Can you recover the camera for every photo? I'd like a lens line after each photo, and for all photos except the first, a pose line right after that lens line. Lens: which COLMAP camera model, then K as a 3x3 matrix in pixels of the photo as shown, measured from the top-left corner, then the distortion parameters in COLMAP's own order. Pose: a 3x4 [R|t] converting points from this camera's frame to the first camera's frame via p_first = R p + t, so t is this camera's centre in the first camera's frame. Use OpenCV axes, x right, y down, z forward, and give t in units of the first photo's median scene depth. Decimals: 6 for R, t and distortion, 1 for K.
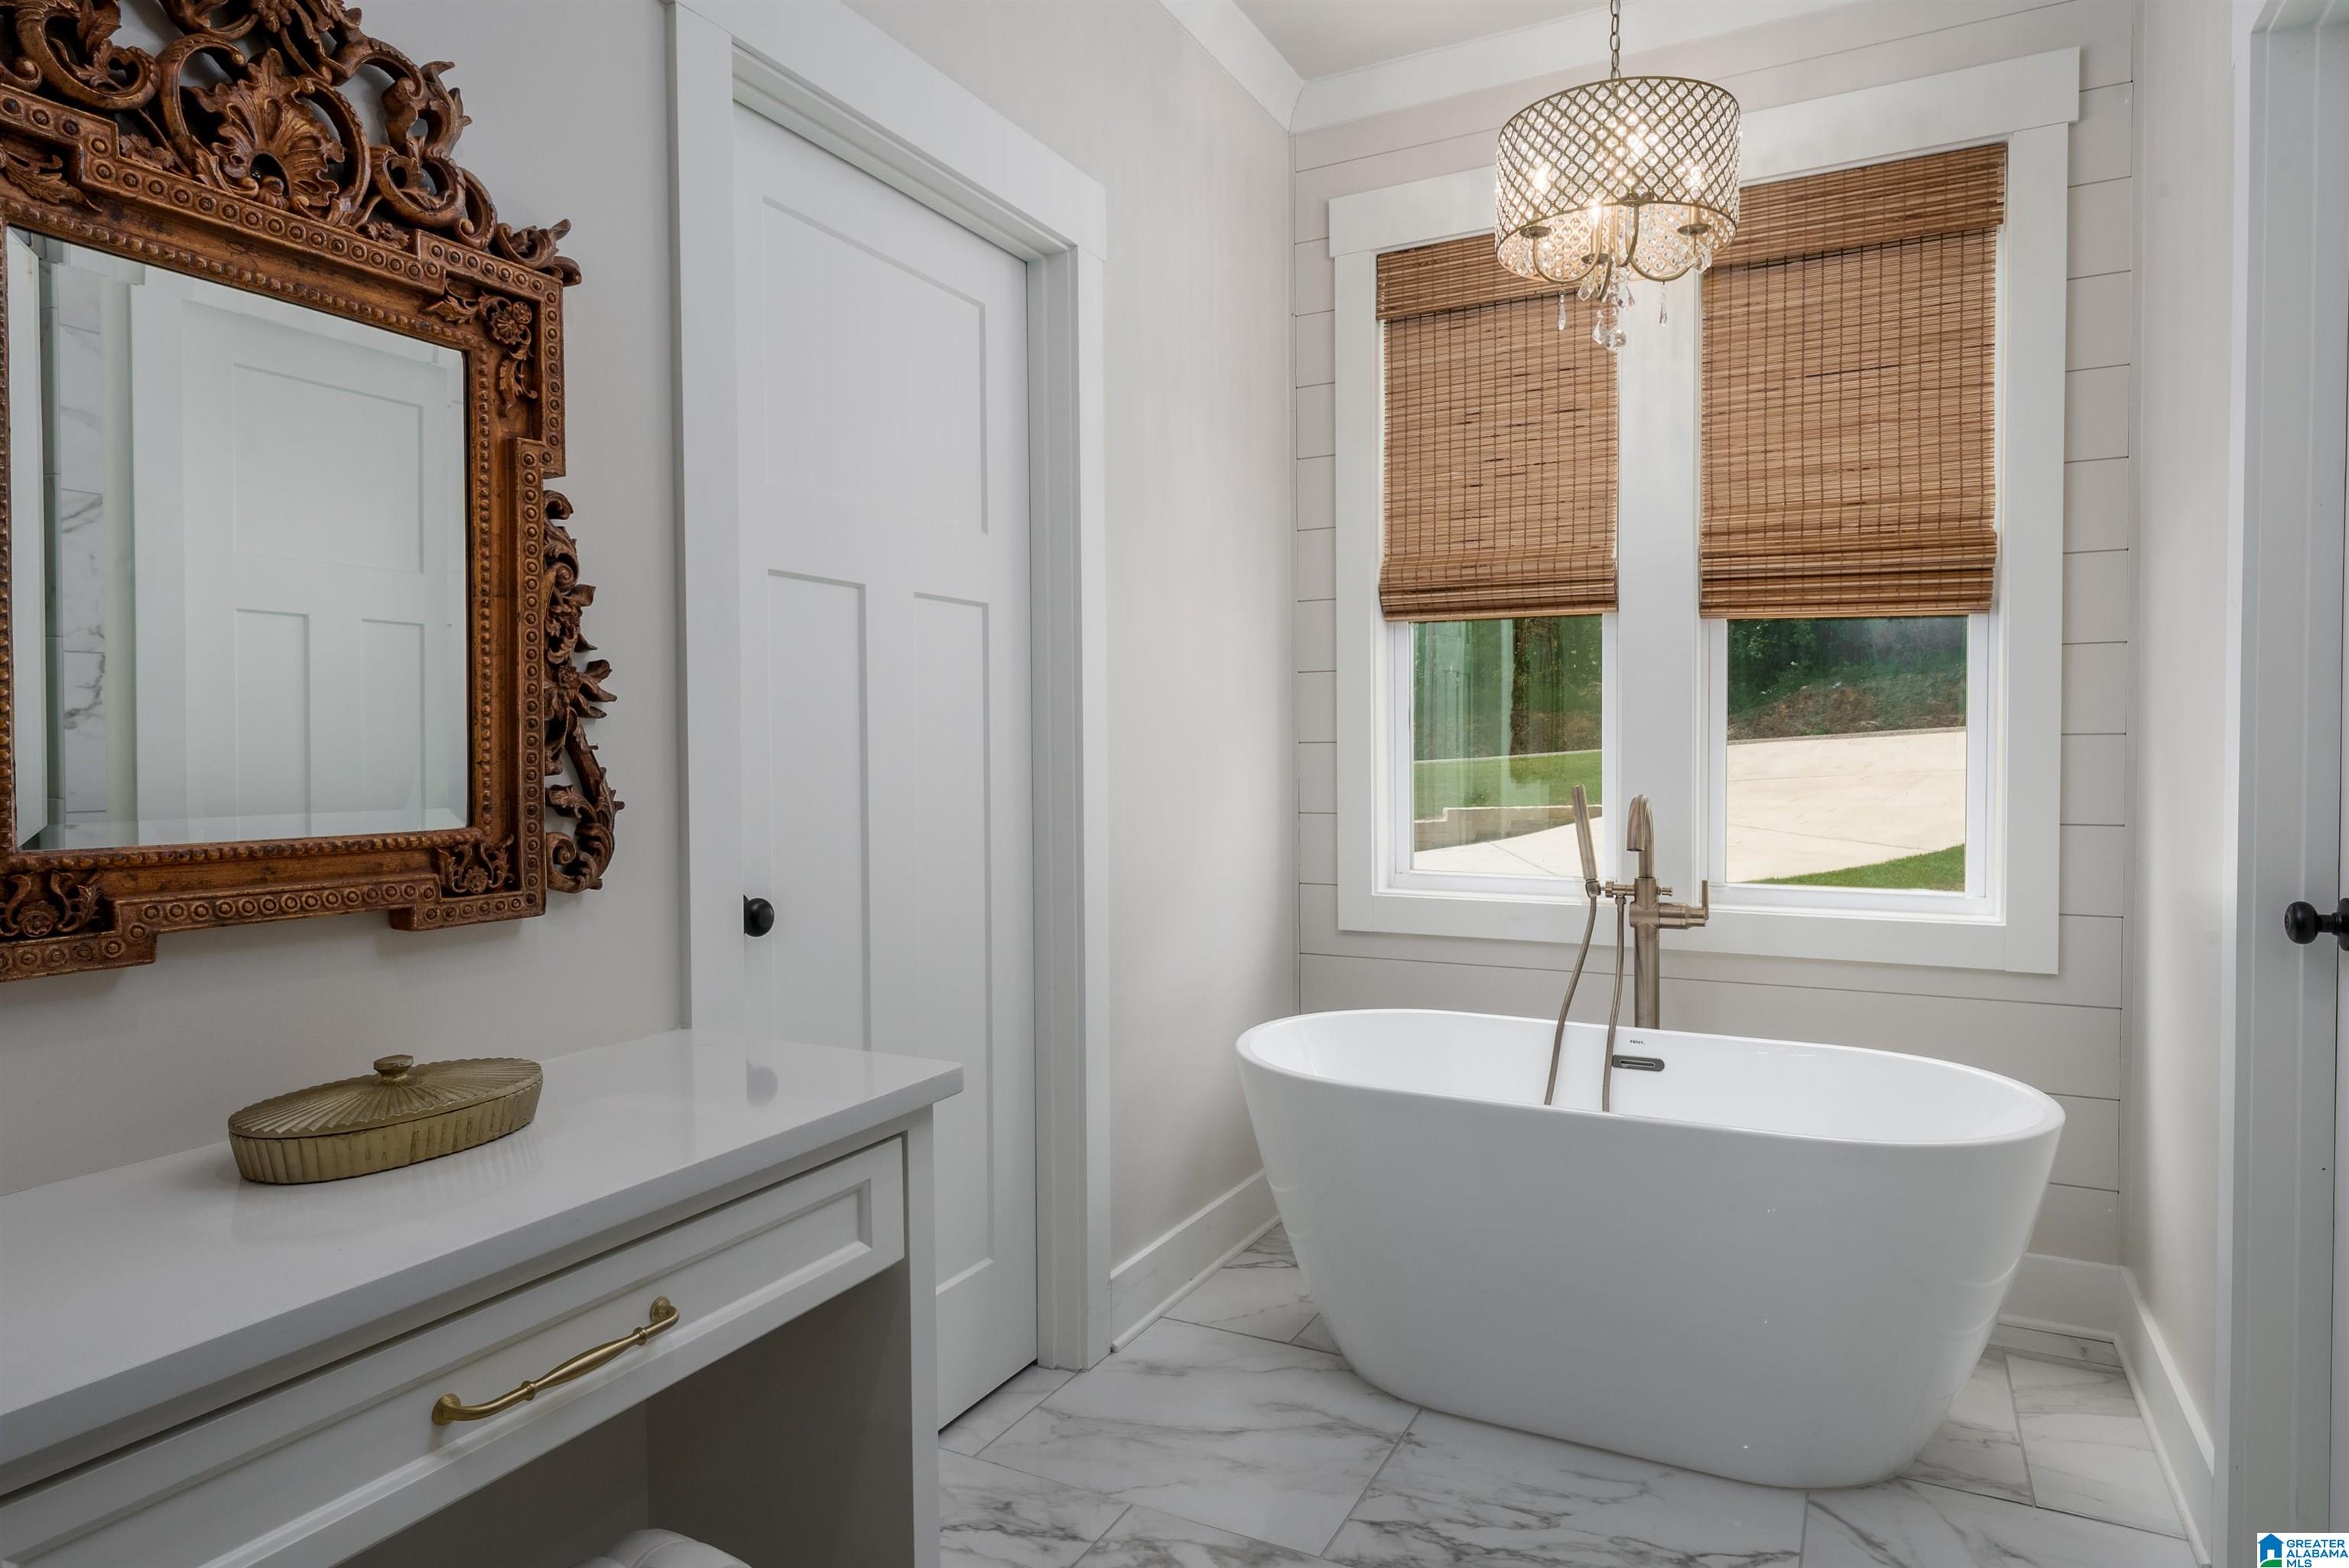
lens RADIAL K [[1395.3, 0, 1173.9], [0, 1395.3, 775.5], [0, 0, 1]] dist [0.003701, -0.001091]
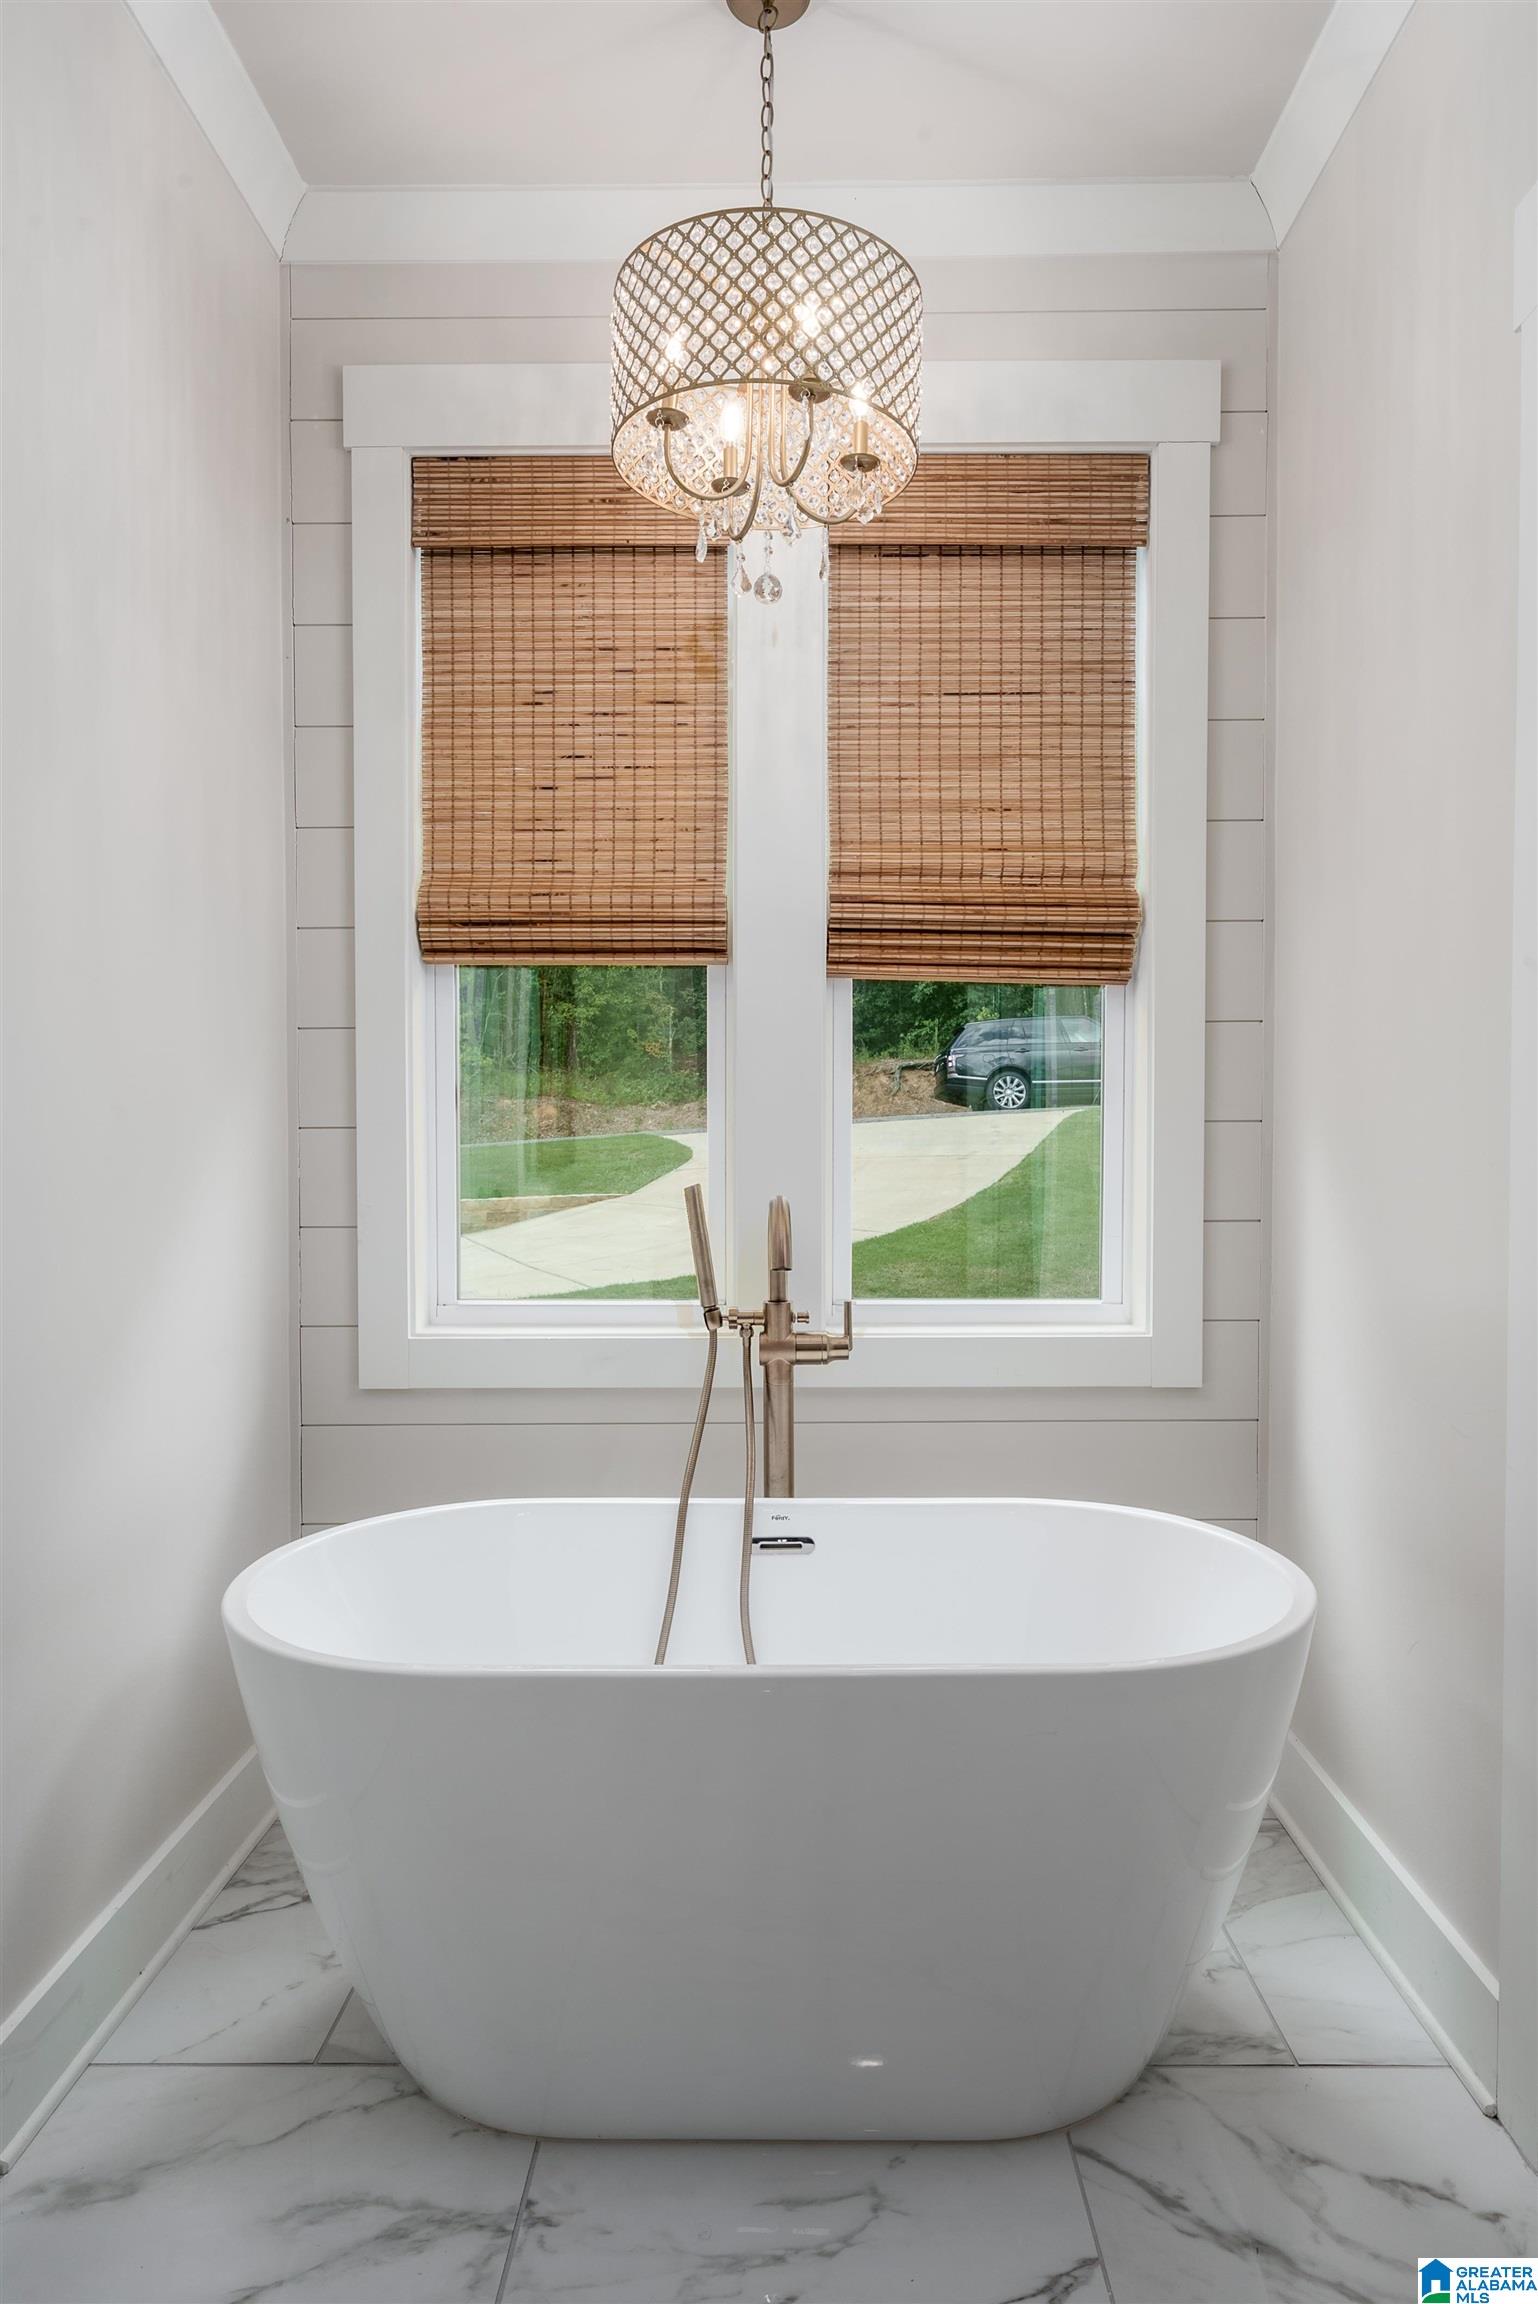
lens RADIAL K [[1368.7, 0, 774.1], [0, 1368.7, 1149.3], [0, 0, 1]] dist [0.003701, -0.001091]
pose [[0.890871, -0.003111, 0.454245, -0.013076], [0.007987, 0.999929, -0.008816, -0.005248], [-0.454186, 0.011482, 0.890833, 0.314106]]
